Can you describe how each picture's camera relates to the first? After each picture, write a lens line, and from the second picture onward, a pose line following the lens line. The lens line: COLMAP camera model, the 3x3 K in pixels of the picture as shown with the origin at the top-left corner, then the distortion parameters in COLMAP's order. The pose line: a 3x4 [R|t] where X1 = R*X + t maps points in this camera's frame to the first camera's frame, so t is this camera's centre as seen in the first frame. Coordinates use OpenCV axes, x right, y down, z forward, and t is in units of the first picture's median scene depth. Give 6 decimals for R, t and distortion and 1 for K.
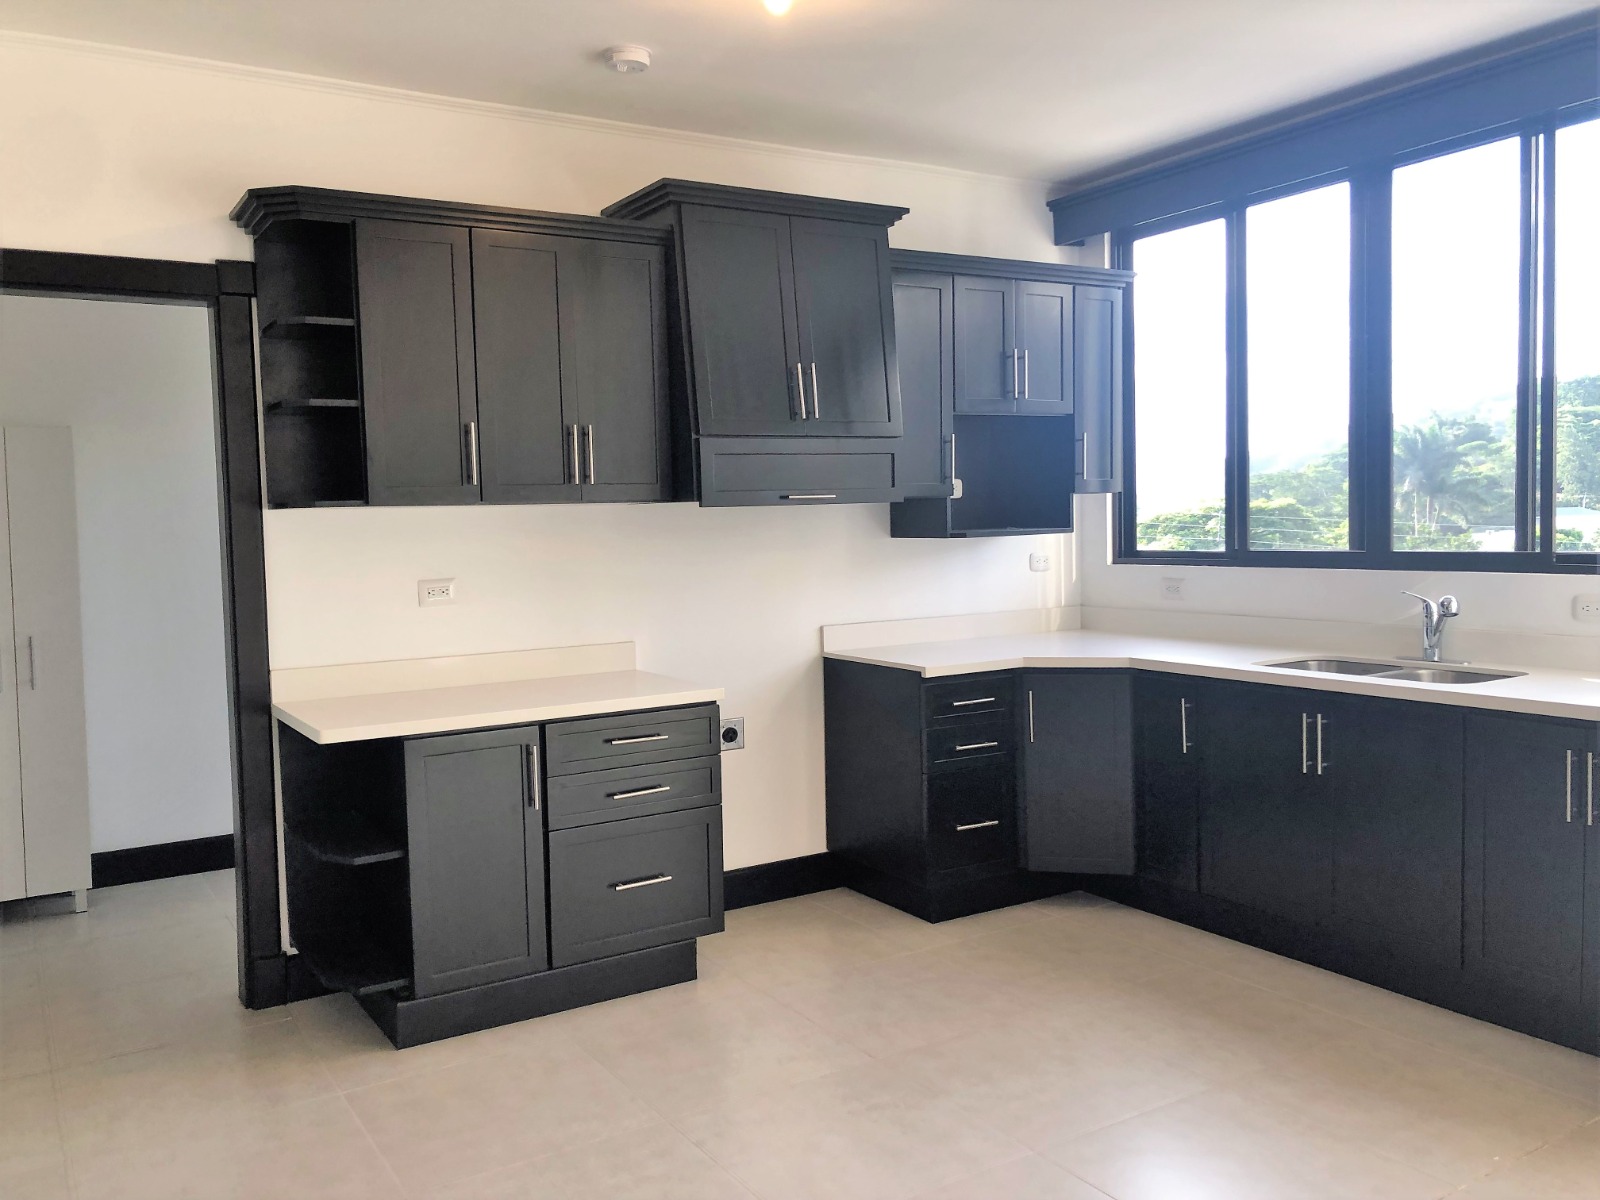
lens RADIAL K [[1309.8, 0, 801.9], [0, 1309.8, 596.3], [0, 0, 1]] dist [0.024608, -0.024030]
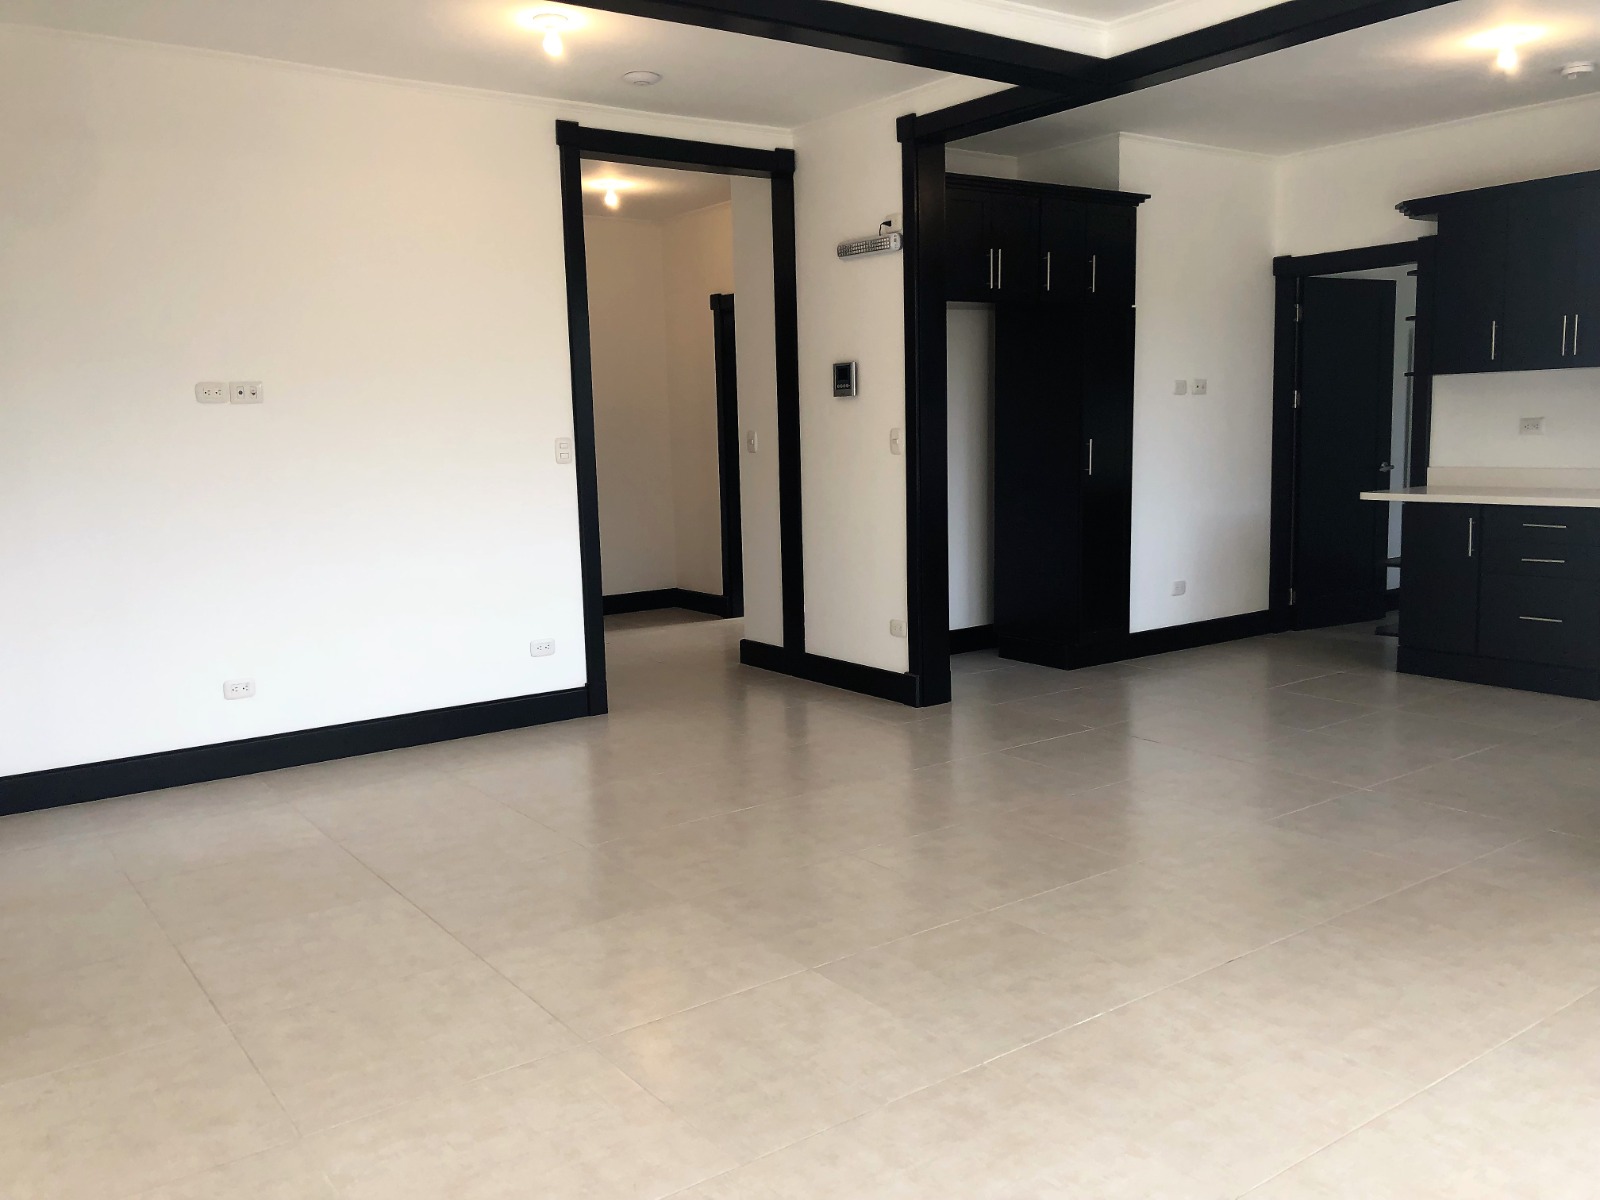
lens RADIAL K [[1309.8, 0, 783.7], [0, 1309.8, 577.8], [0, 0, 1]] dist [0.024608, -0.024030]
pose [[0.056594, 0.140112, -0.988517, 1.082062], [-0.036632, 0.989729, 0.138186, -0.007703], [0.997725, 0.028391, 0.061145, 0.020050]]
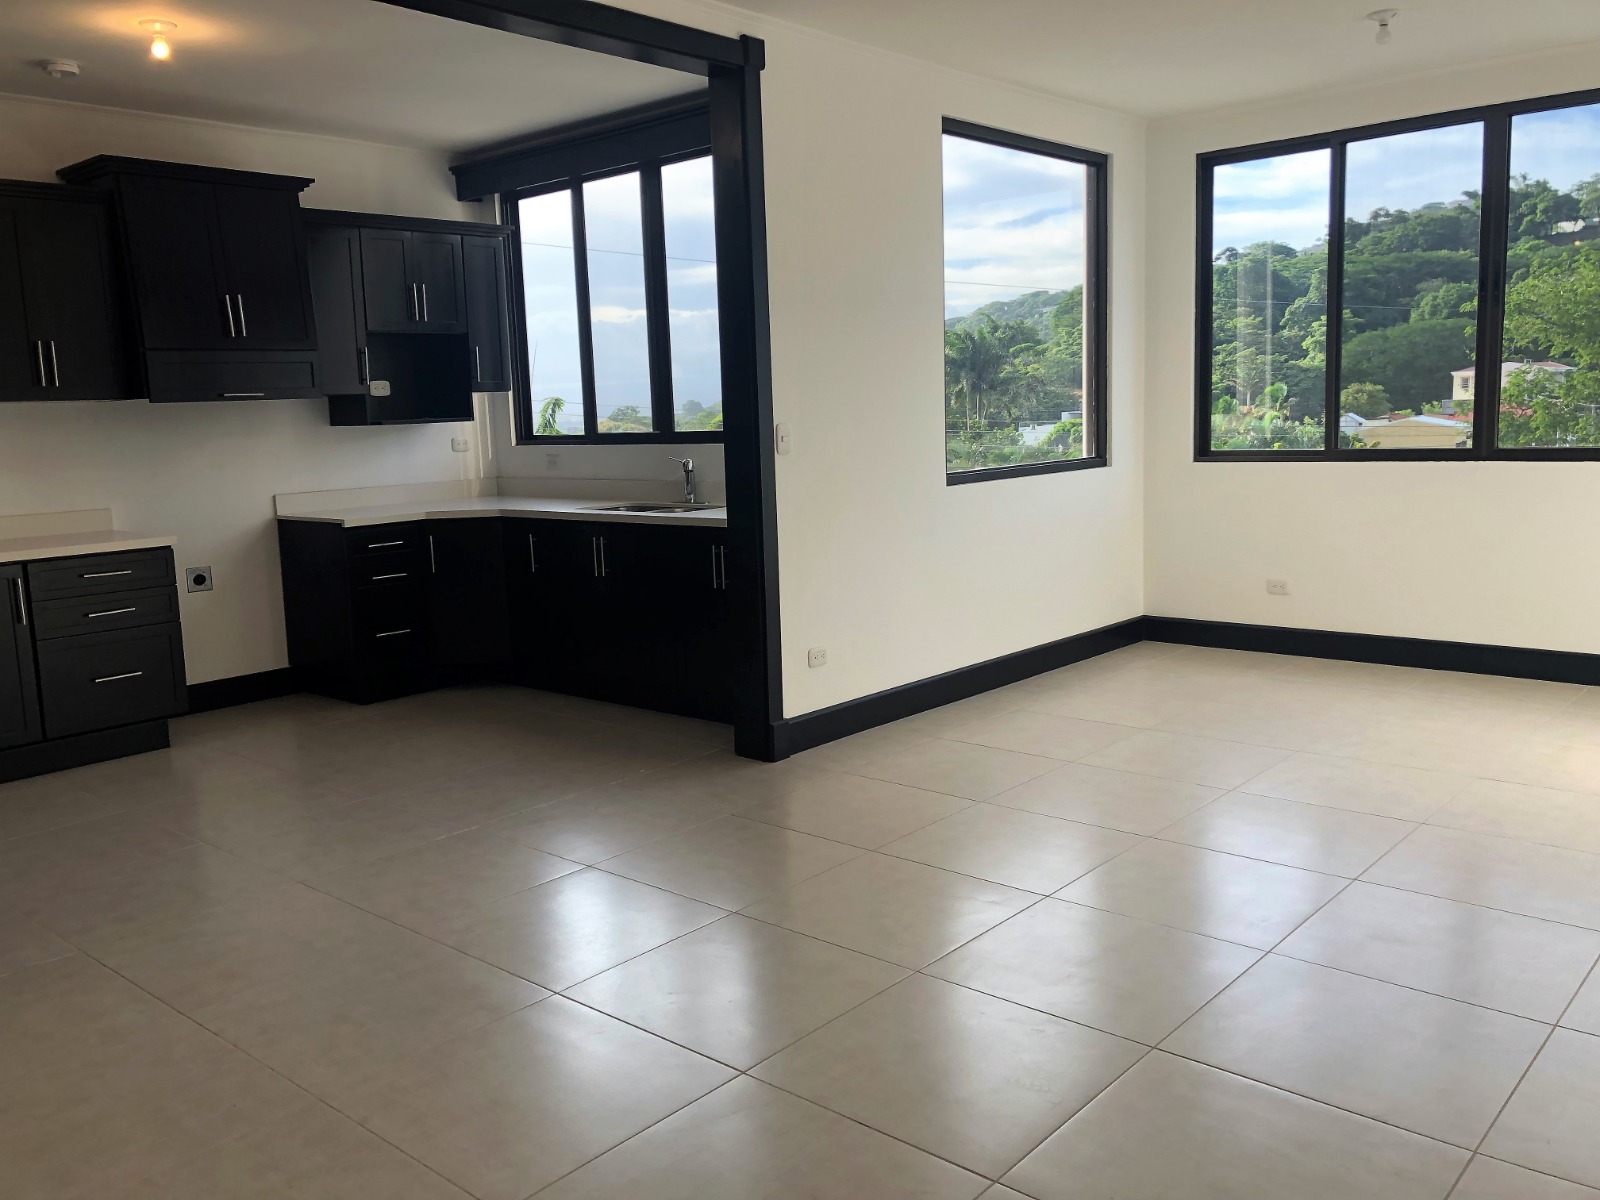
lens RADIAL K [[1309.8, 0, 795.3], [0, 1309.8, 588.9], [0, 0, 1]] dist [0.024608, -0.024030]
pose [[0.956233, -0.048577, 0.288546, 0.133777], [0.028344, 0.996863, 0.073893, 0.035054], [-0.291230, -0.062480, 0.954611, -0.422859]]
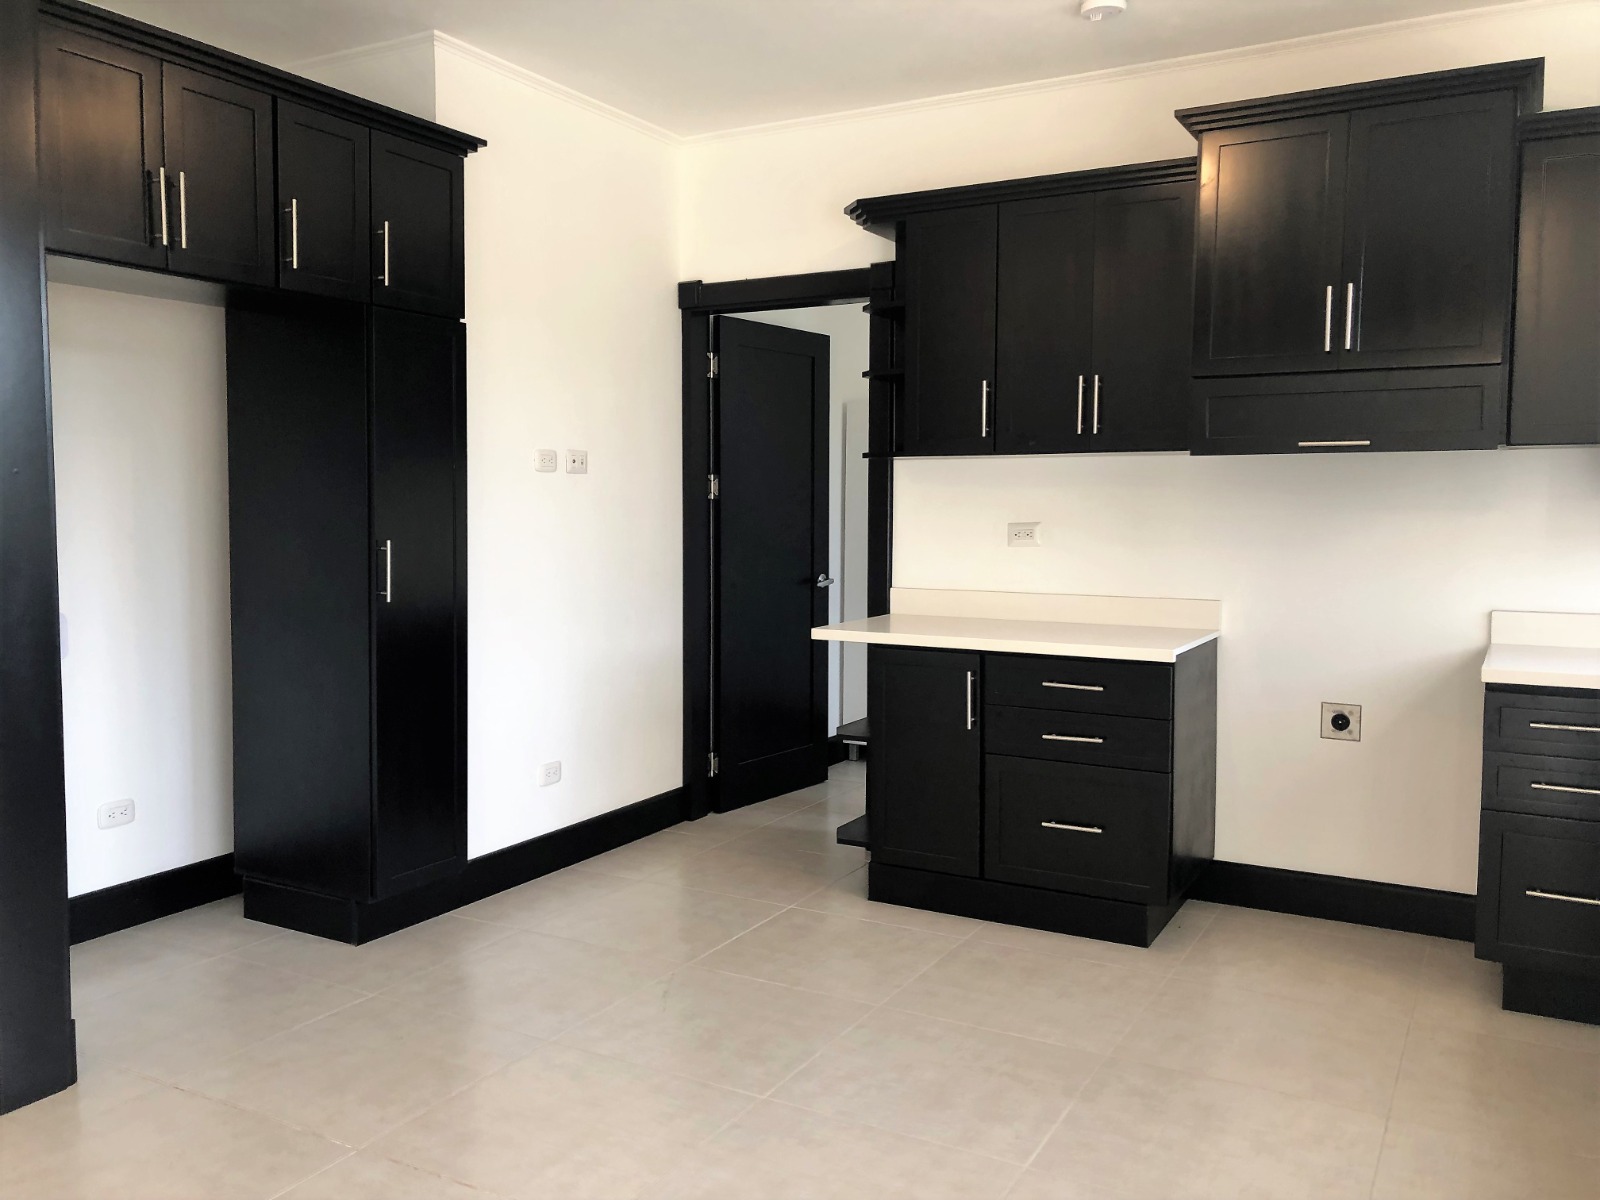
lens RADIAL K [[1309.8, 0, 789.5], [0, 1309.8, 603.6], [0, 0, 1]] dist [0.024608, -0.024030]
pose [[0.475385, 0.094998, -0.874634, 0.526264], [-0.068856, 0.995121, 0.070659, -0.008444], [0.877079, 0.026633, 0.479607, 0.256751]]
